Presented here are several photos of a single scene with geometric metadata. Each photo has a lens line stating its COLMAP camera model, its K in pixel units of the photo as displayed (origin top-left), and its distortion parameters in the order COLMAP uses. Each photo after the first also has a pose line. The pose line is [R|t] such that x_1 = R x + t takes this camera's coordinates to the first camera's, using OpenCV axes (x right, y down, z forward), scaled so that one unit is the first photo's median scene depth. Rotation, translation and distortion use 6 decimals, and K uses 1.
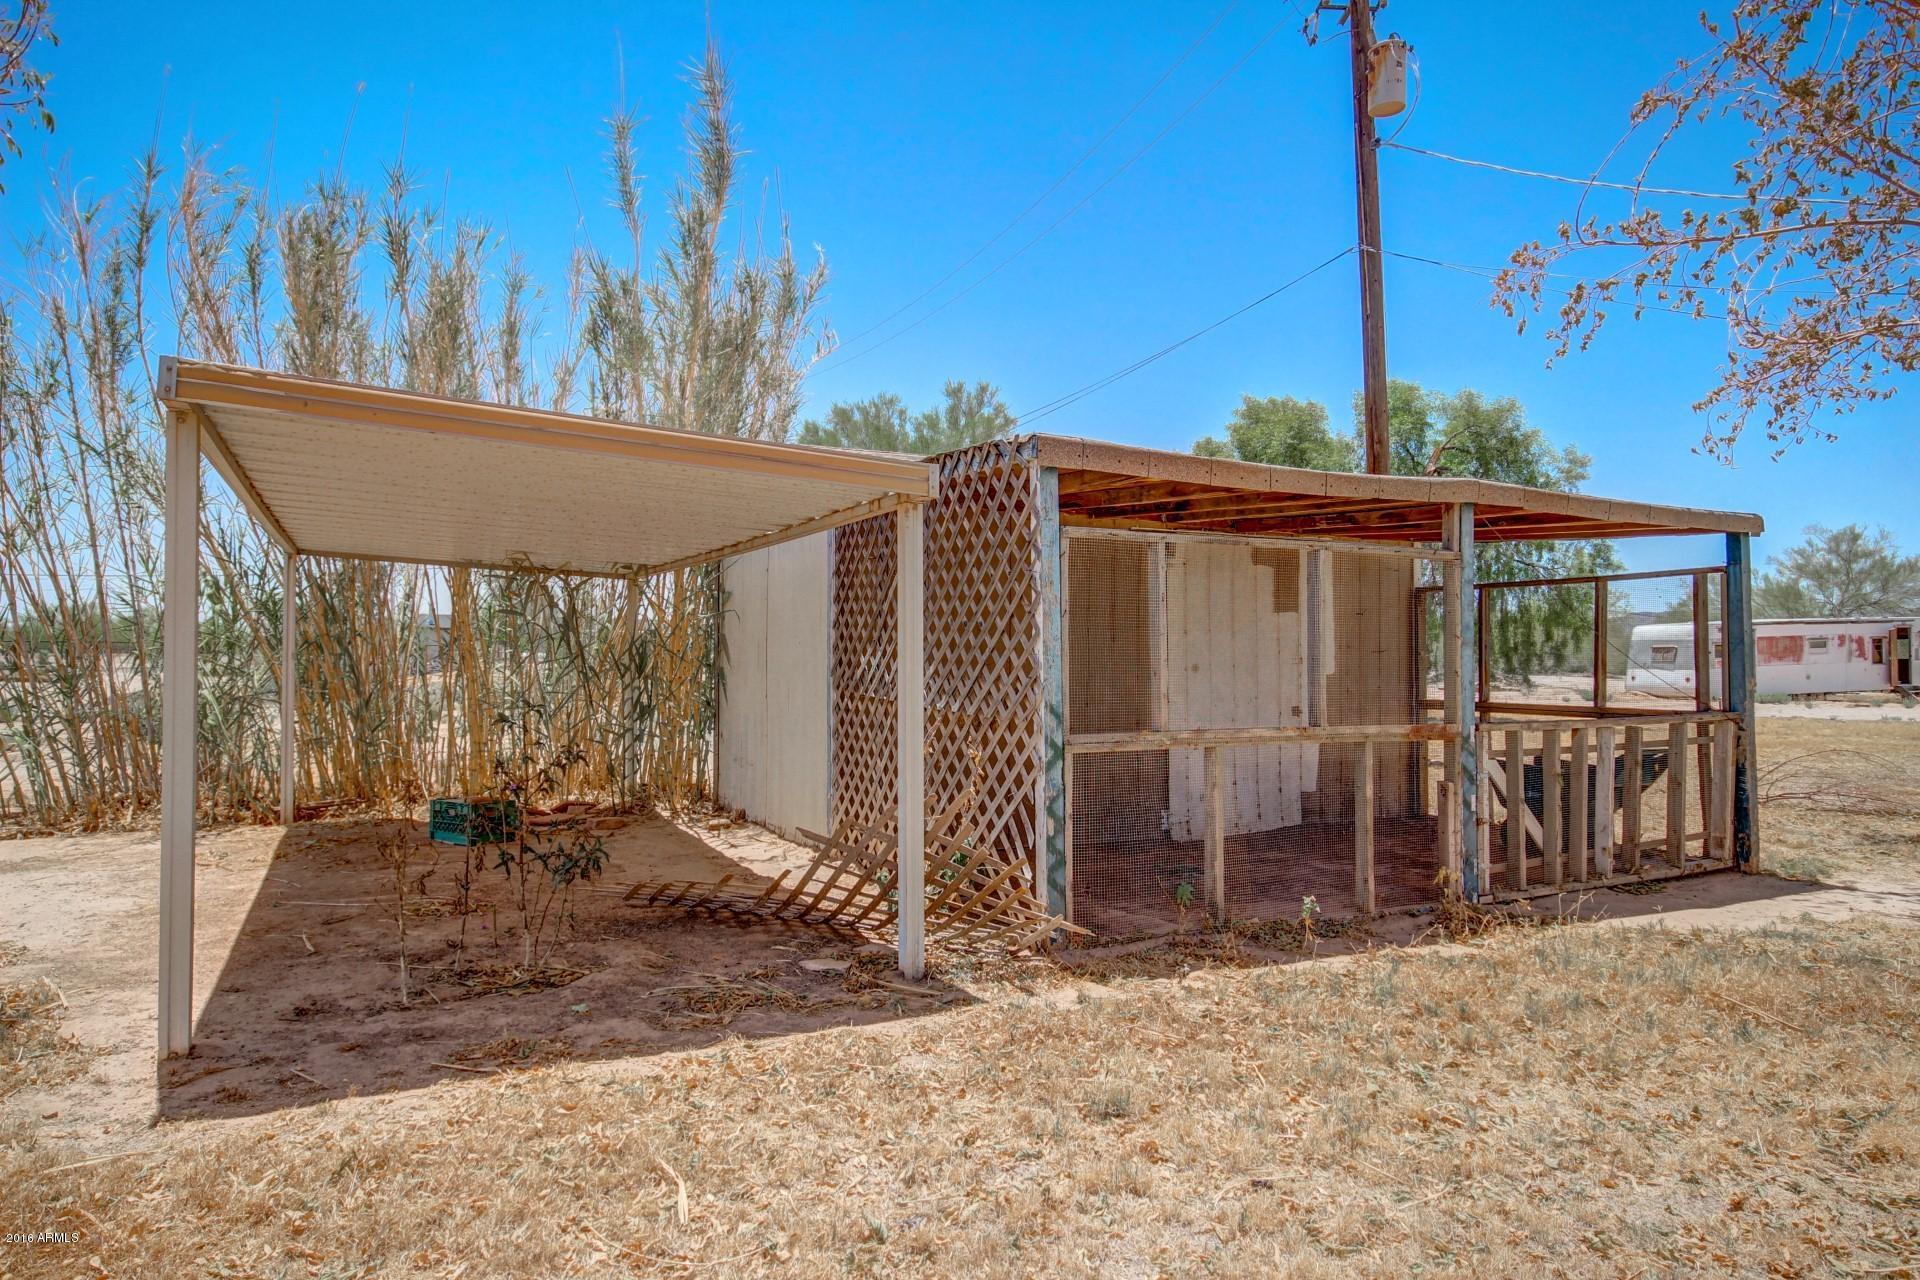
lens RADIAL K [[1156.2, 0, 960.0], [0, 1156.2, 640.0], [0, 0, 1]] dist [0.015642, 0.000864]
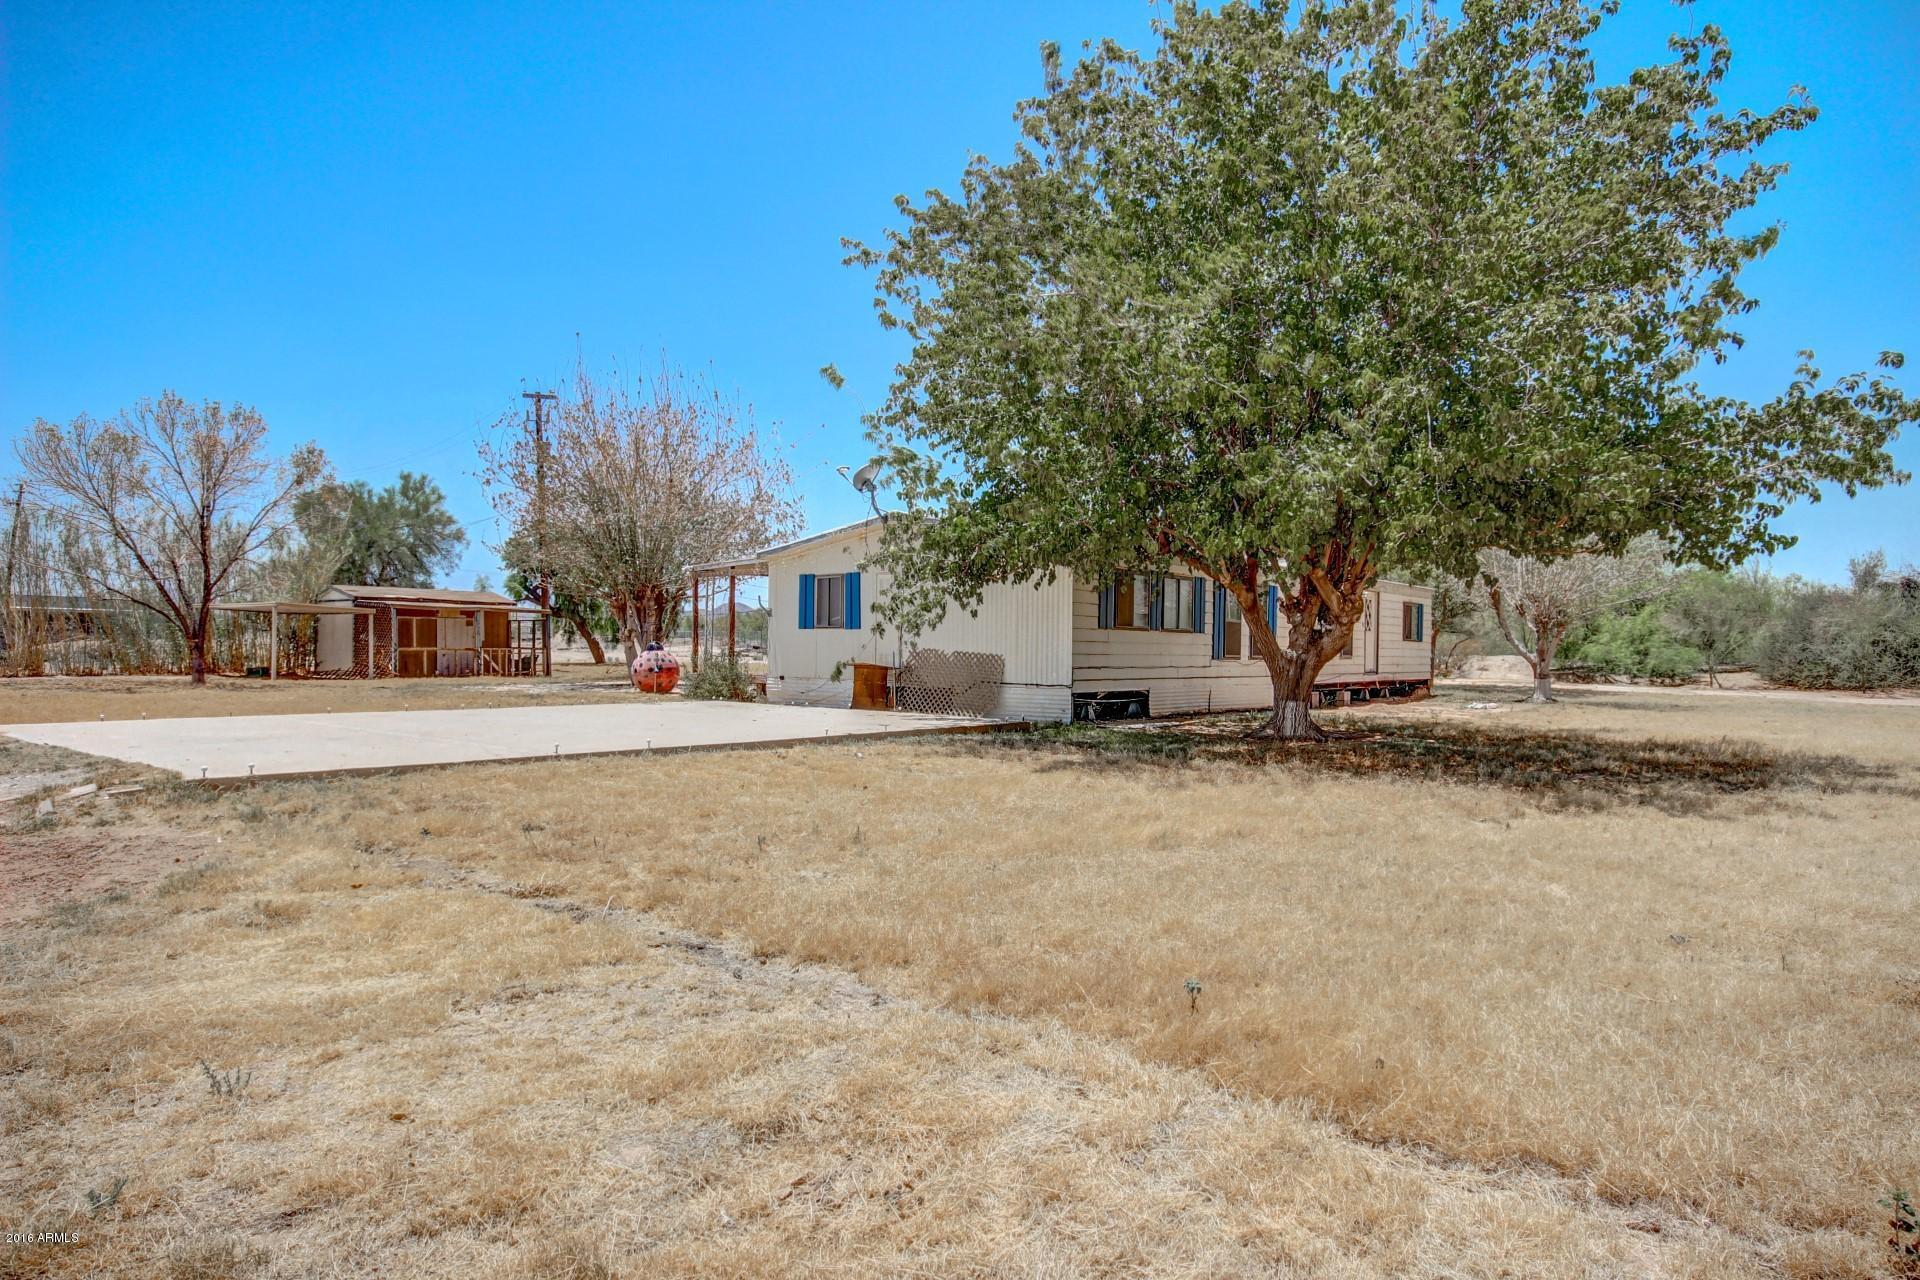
lens RADIAL K [[1156.2, 0, 960.0], [0, 1156.2, 640.0], [0, 0, 1]] dist [0.015642, 0.000864]
pose [[0.913818, -0.004349, 0.406100, 0.045892], [-0.002826, 0.999850, 0.017066, -0.012321], [-0.406114, -0.016743, 0.913669, -0.864730]]
